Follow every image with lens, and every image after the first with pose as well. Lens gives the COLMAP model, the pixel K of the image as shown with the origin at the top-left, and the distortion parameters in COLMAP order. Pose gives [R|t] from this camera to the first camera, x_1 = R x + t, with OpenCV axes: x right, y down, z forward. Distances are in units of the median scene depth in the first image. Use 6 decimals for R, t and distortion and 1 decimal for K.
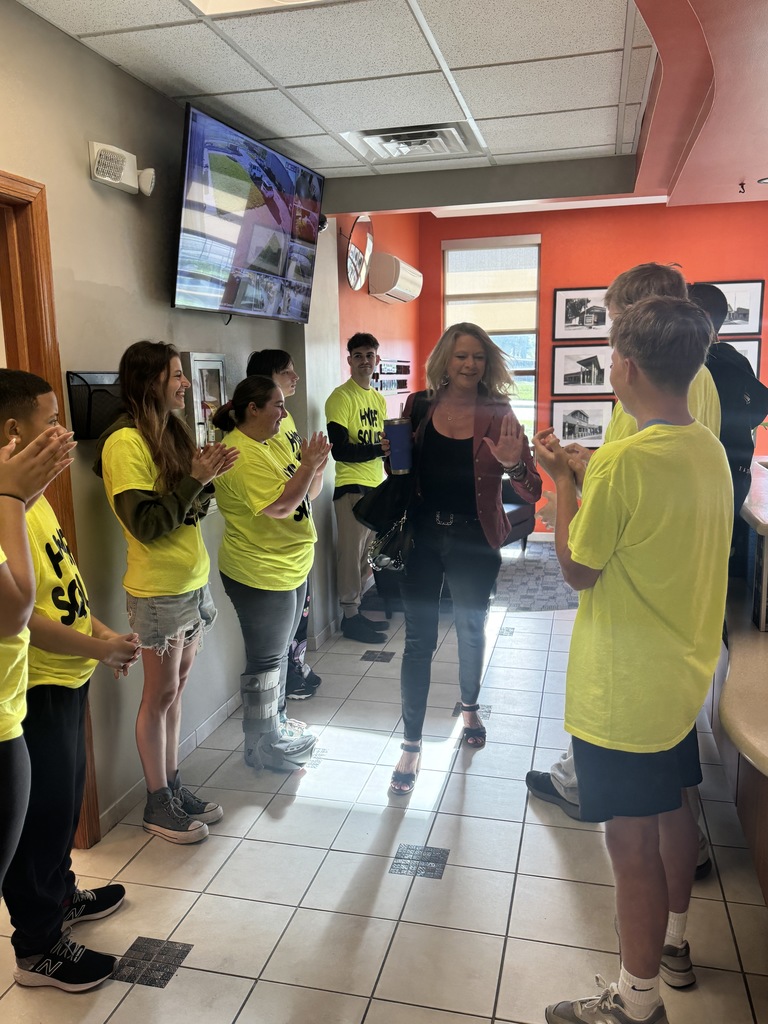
lens RADIAL K [[816.7, 0, 383.1], [0, 816.7, 501.6], [0, 0, 1]] dist [0.065999, -0.031099]
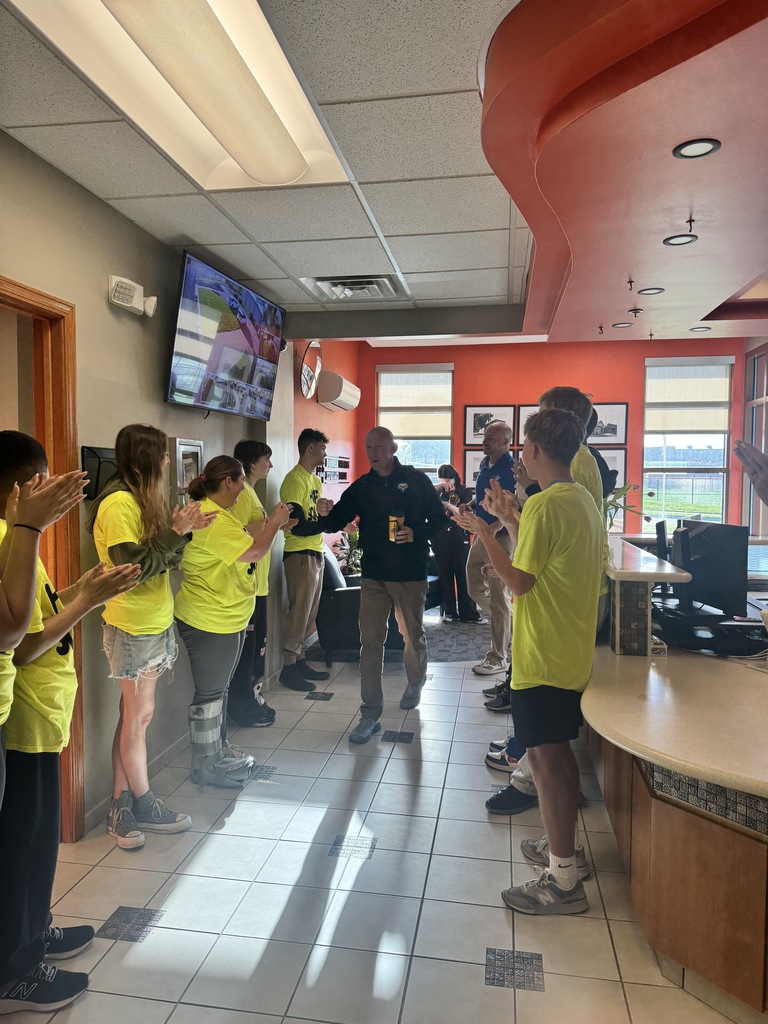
lens RADIAL K [[720.3, 0, 373.9], [0, 720.3, 510.3], [0, 0, 1]] dist [0.112759, -0.024434]
pose [[0.997251, 0.019132, 0.071591, -0.011053], [-0.010767, 0.993254, -0.115456, 0.052696], [-0.073317, 0.114367, 0.990729, -0.113225]]
